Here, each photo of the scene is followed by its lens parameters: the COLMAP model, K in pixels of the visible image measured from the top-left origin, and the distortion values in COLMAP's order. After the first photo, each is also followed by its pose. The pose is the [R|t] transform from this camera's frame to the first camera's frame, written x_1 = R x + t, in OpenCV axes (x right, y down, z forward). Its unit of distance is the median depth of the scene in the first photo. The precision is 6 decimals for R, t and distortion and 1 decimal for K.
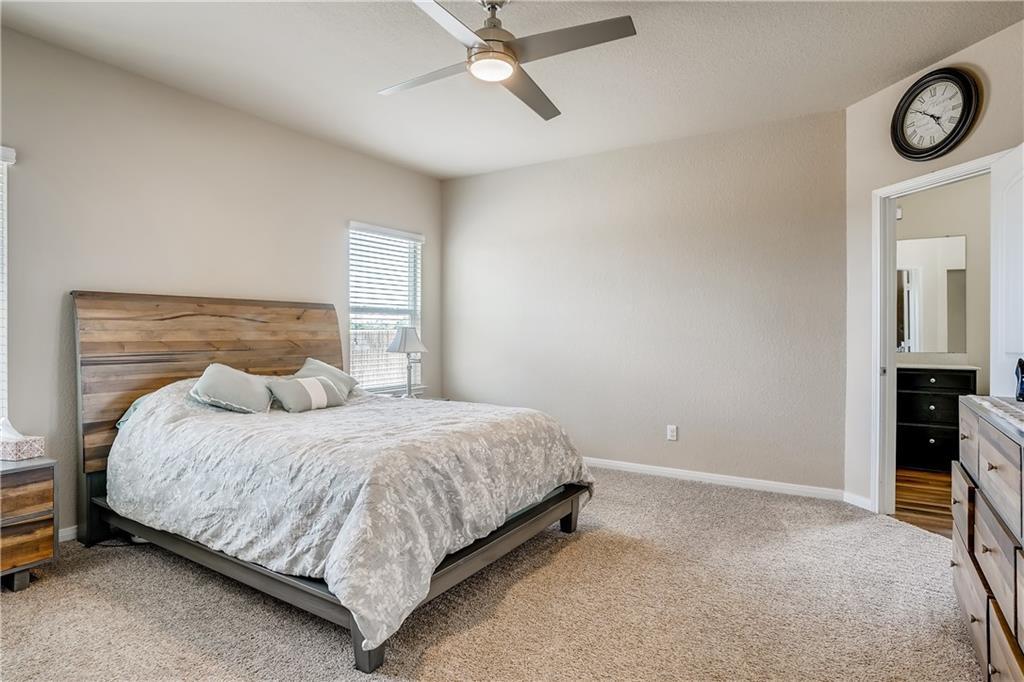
lens RADIAL K [[537.8, 0, 513.0], [0, 537.8, 336.0], [0, 0, 1]] dist [-0.026291, 0.000824]
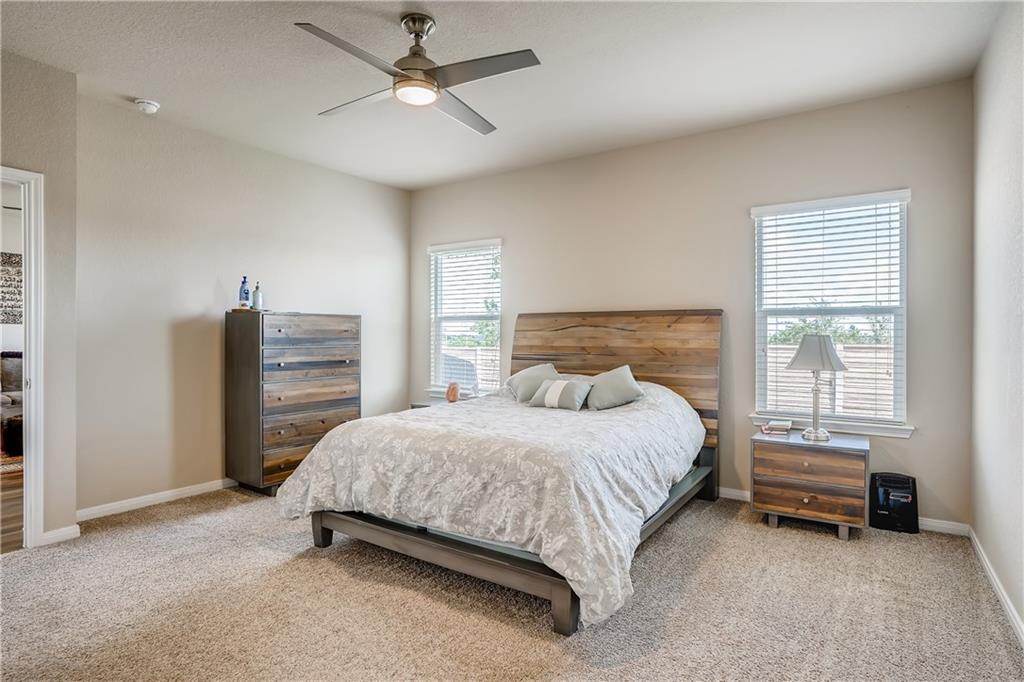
lens RADIAL K [[537.8, 0, 513.2], [0, 537.8, 338.4], [0, 0, 1]] dist [-0.026291, 0.000824]
pose [[0.005430, 0.008961, -0.999945, 0.641502], [-0.006730, 0.999938, 0.008925, -0.018298], [0.999963, 0.006682, 0.005490, 0.739857]]
